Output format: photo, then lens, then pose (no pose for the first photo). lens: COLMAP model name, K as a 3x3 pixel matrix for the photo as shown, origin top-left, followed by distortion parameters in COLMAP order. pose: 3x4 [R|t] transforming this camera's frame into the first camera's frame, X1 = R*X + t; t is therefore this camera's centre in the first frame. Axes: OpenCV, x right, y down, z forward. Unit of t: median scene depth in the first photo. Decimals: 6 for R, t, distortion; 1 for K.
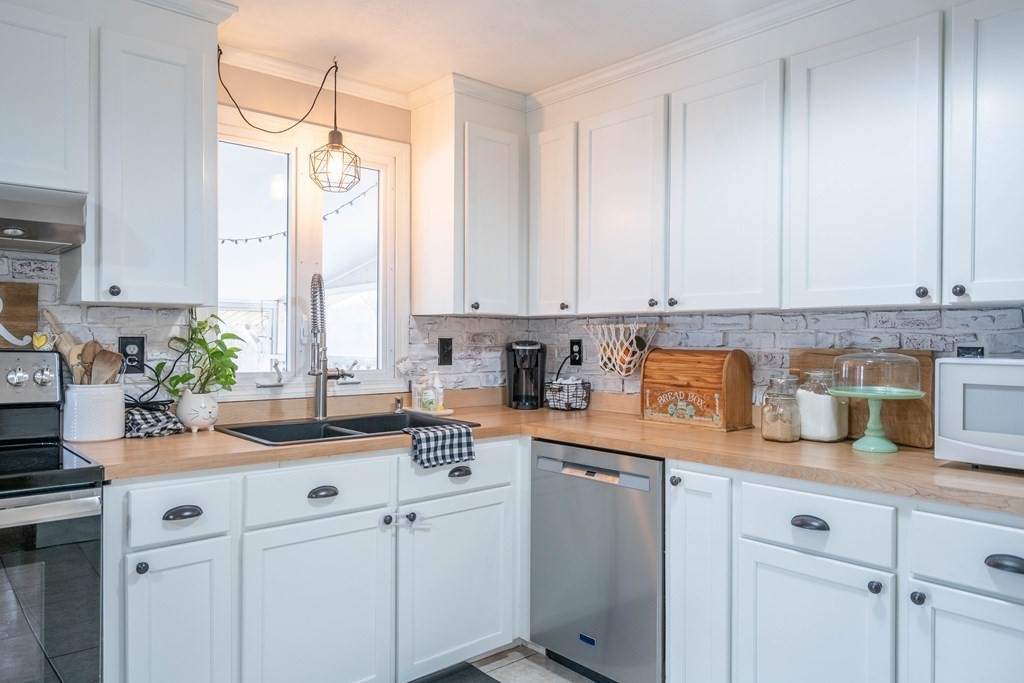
lens RADIAL K [[718.7, 0, 506.2], [0, 718.7, 339.5], [0, 0, 1]] dist [-0.003481, -0.000162]
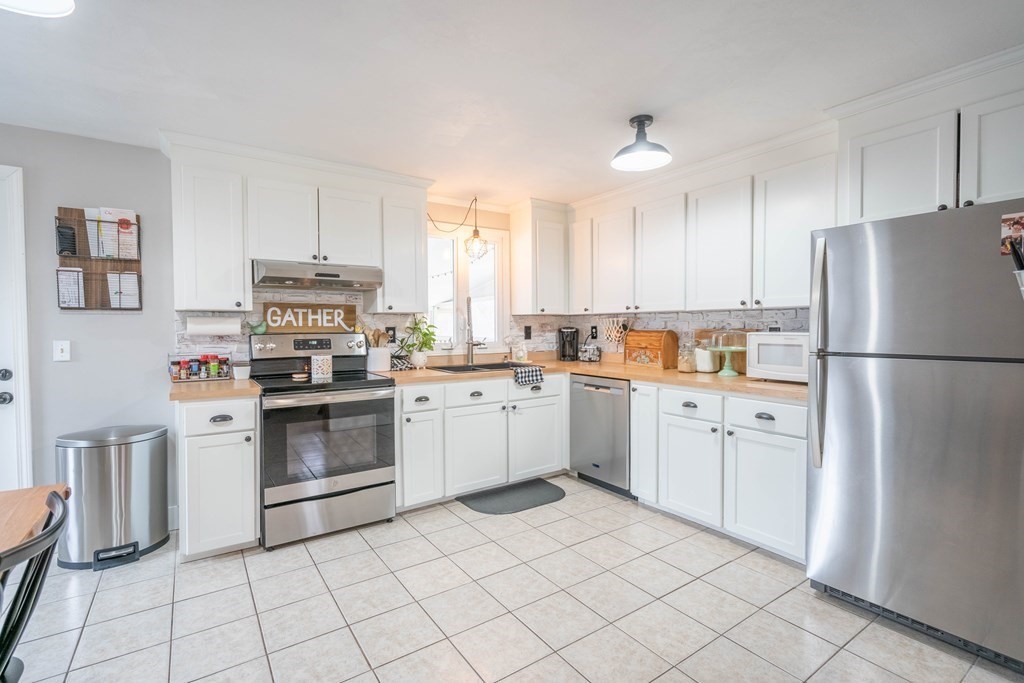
lens RADIAL K [[466.1, 0, 502.6], [0, 466.1, 336.1], [0, 0, 1]] dist [-0.008252, 0.001030]
pose [[0.991485, -0.008491, -0.129947, 0.019294], [0.010956, 0.999773, 0.018273, 0.002173], [0.129762, -0.019541, 0.991353, -0.401401]]
